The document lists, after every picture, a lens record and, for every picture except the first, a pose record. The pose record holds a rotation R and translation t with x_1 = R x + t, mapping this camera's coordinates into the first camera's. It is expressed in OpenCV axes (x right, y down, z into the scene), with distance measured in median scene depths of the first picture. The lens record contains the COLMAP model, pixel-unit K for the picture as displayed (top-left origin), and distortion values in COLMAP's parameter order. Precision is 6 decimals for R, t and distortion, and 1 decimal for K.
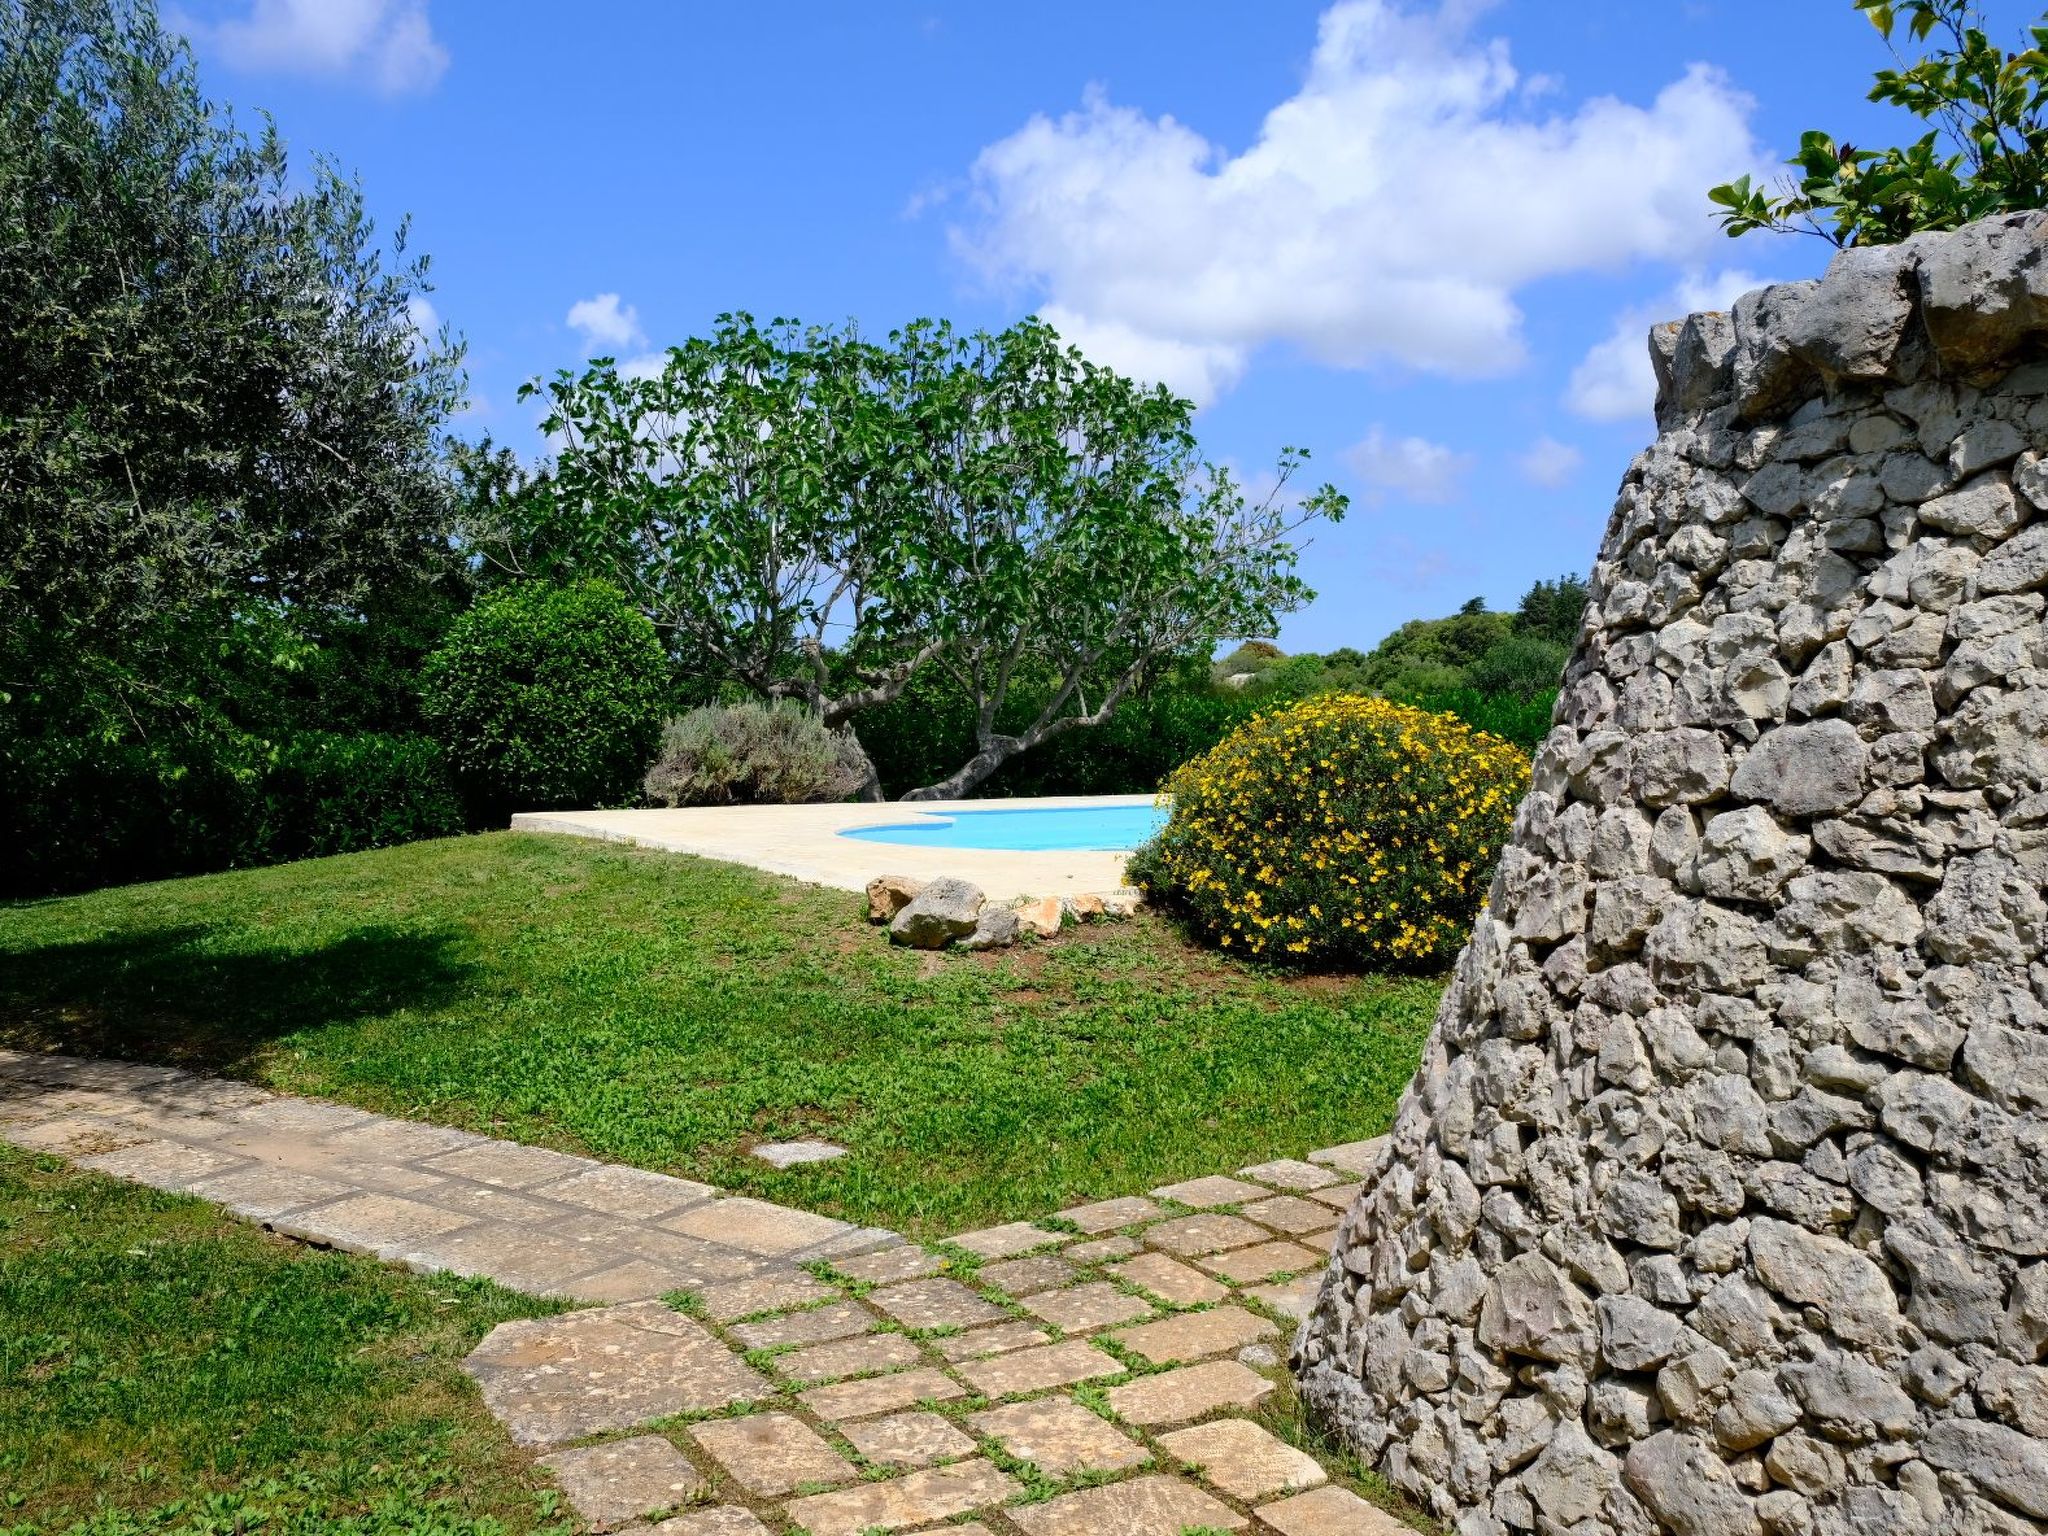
lens RADIAL K [[2246.0, 0, 1024.0], [0, 2246.0, 768.0], [0, 0, 1]] dist [-0.186876, 0.015660]
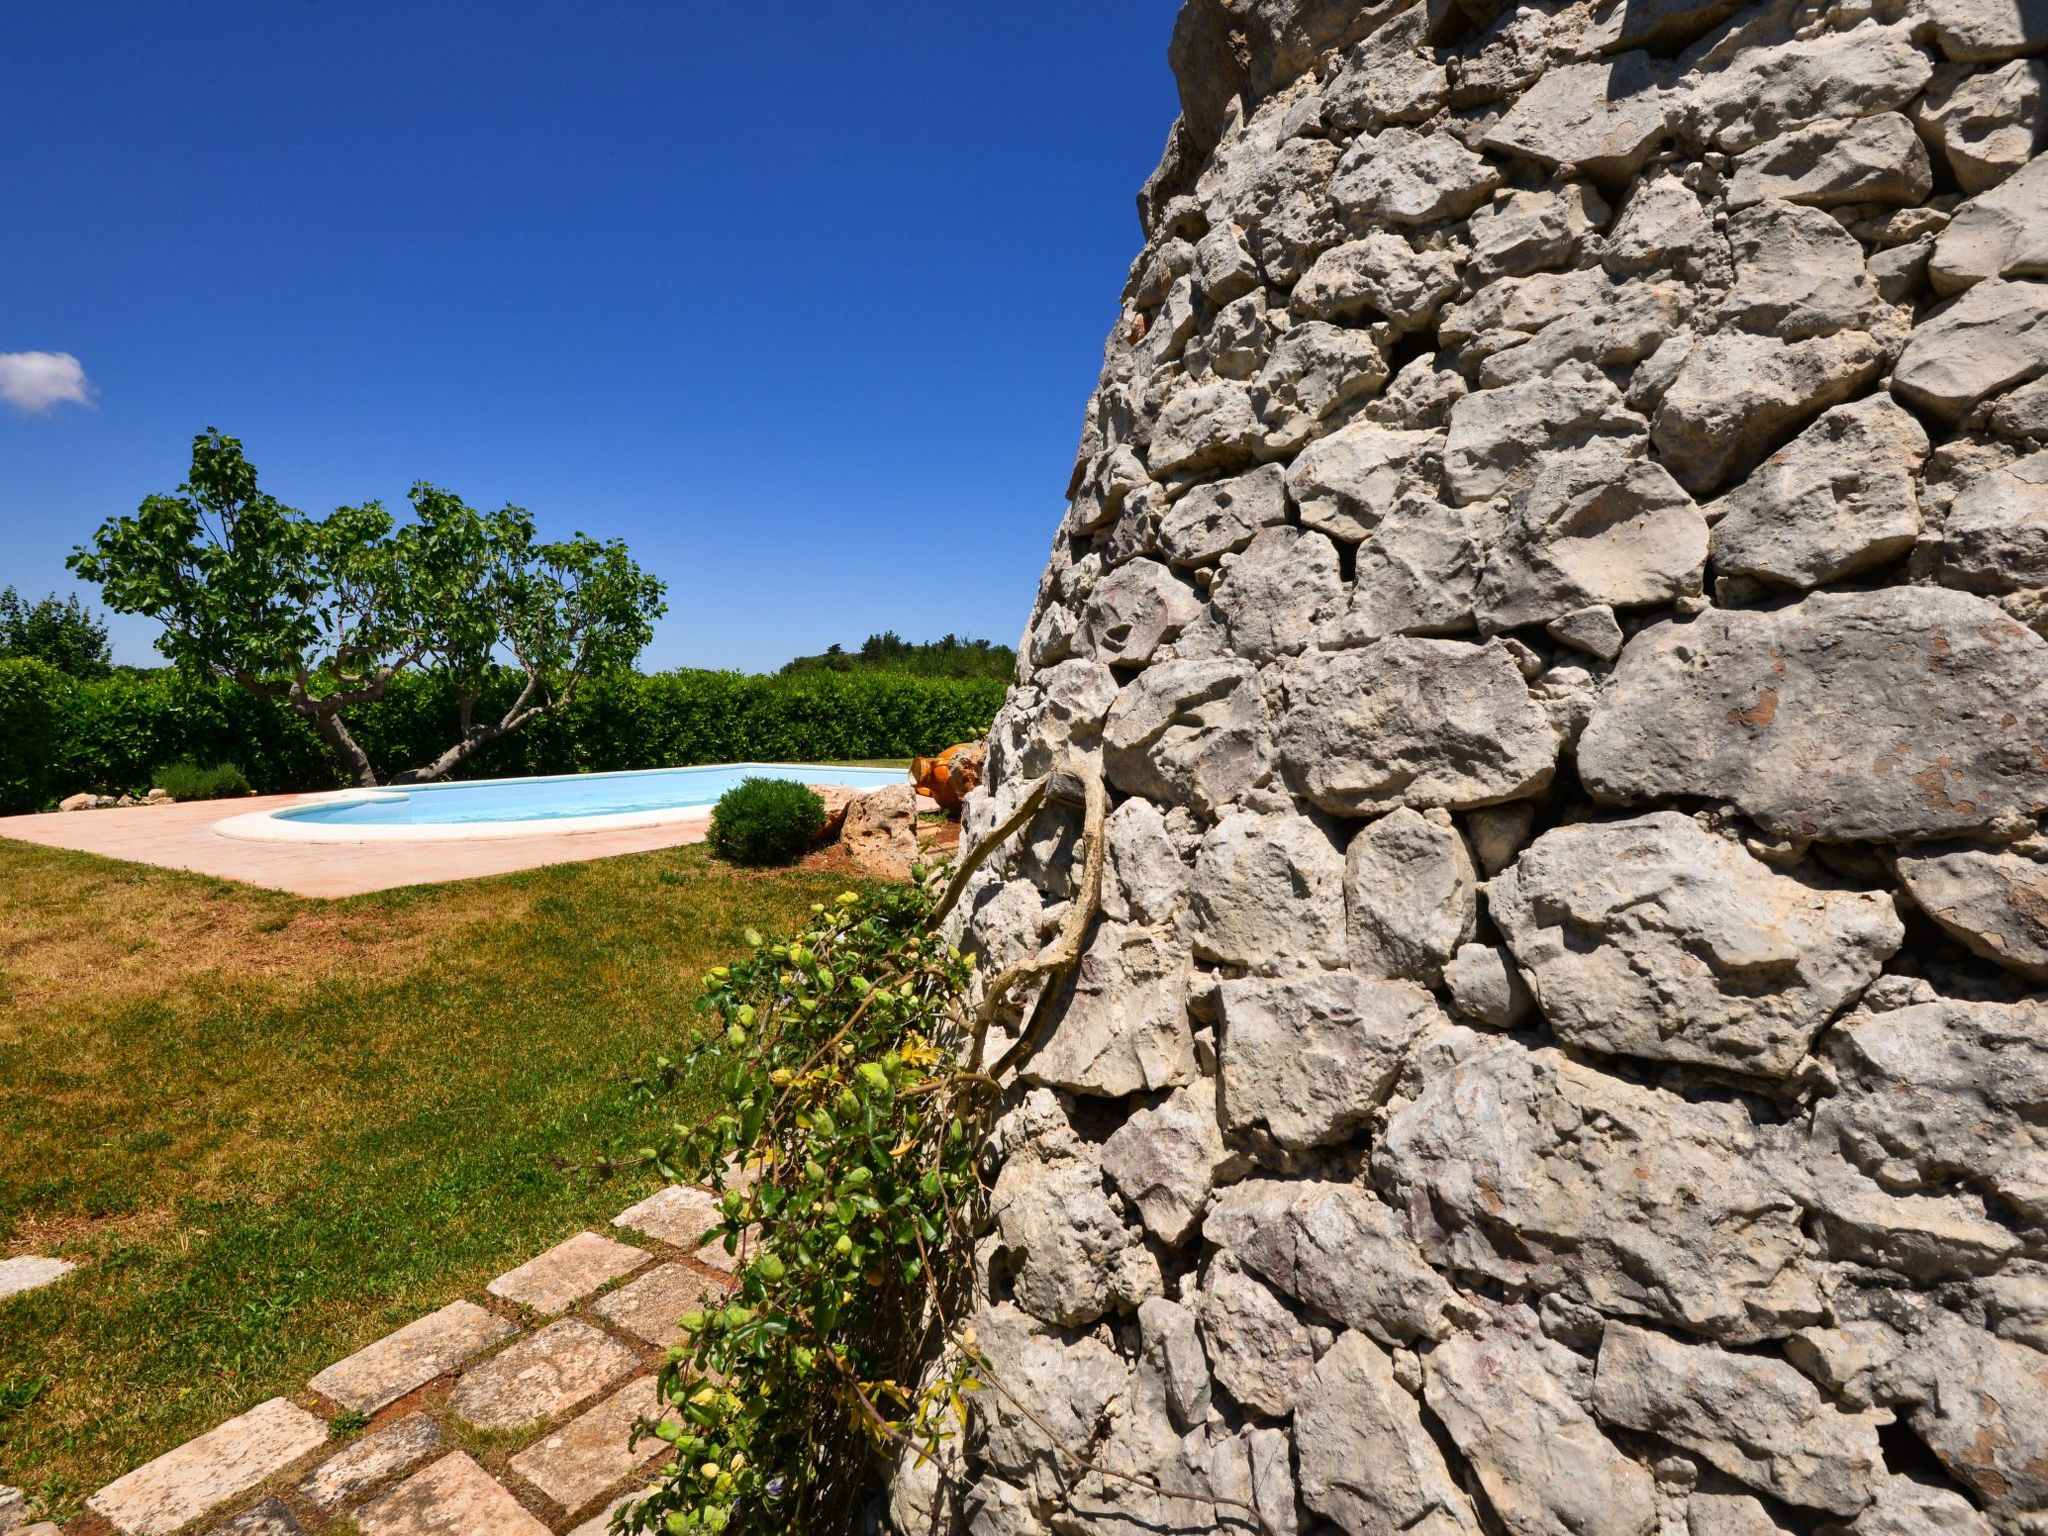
lens RADIAL K [[1377.2, 0, 1024.0], [0, 1377.2, 768.0], [0, 0, 1]] dist [0.166833, -0.141798]
pose [[0.946071, -0.034396, 0.322127, 0.132778], [0.027507, 0.999286, 0.025916, -0.000827], [-0.322789, -0.015658, 0.946342, 0.767515]]
